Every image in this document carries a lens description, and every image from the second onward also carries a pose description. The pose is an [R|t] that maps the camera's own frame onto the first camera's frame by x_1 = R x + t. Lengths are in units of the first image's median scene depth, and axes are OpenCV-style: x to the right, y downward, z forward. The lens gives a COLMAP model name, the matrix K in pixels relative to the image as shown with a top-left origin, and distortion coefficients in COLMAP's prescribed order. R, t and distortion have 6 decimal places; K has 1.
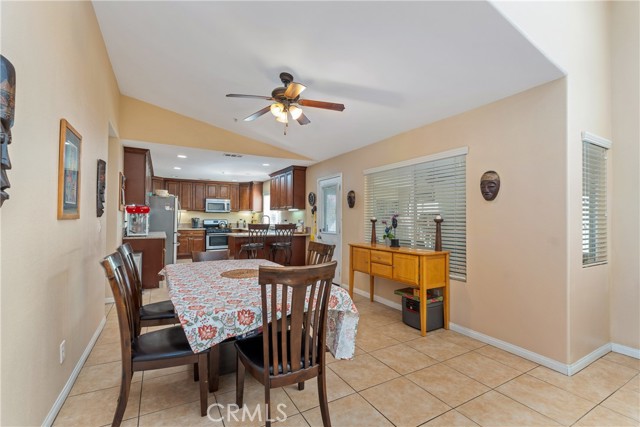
lens RADIAL K [[288.8, 0, 320.0], [0, 288.8, 213.5], [0, 0, 1]] dist [-0.002052, -0.000073]
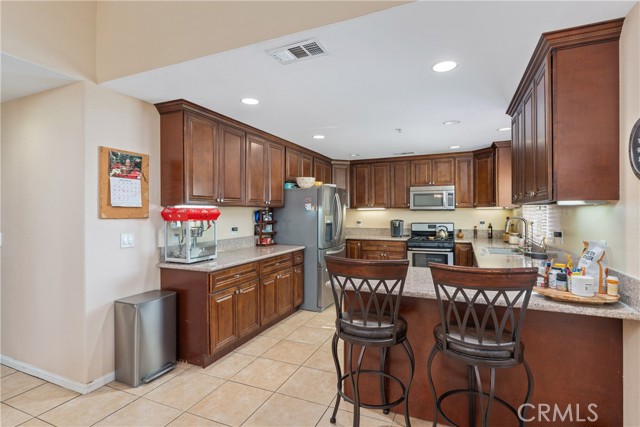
lens RADIAL K [[320.0, 0, 320.0], [0, 320.0, 213.5], [0, 0, 1]] dist [-0.000872, -0.000264]
pose [[0.603996, -0.007392, -0.796953, 0.009711], [0.023555, 0.999686, 0.008579, -0.009457], [0.796639, -0.023954, 0.603981, 0.553625]]
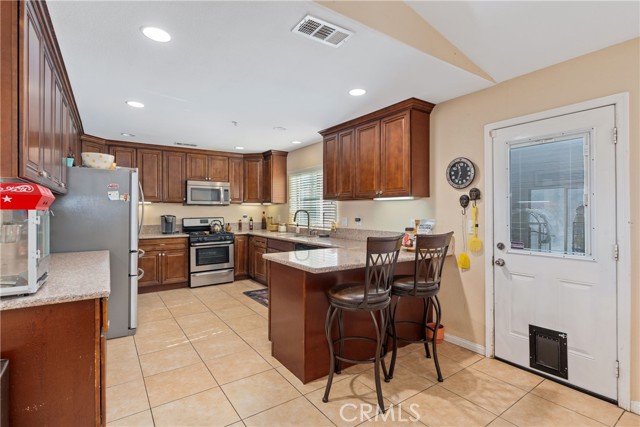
lens RADIAL K [[309.0, 0, 321.1], [0, 309.0, 211.5], [0, 0, 1]] dist [0.000011, 0.000074]
pose [[0.994780, -0.009765, 0.101578, -0.238249], [0.007699, 0.999756, 0.020718, -0.002252], [-0.101756, -0.019828, 0.994612, 0.453317]]
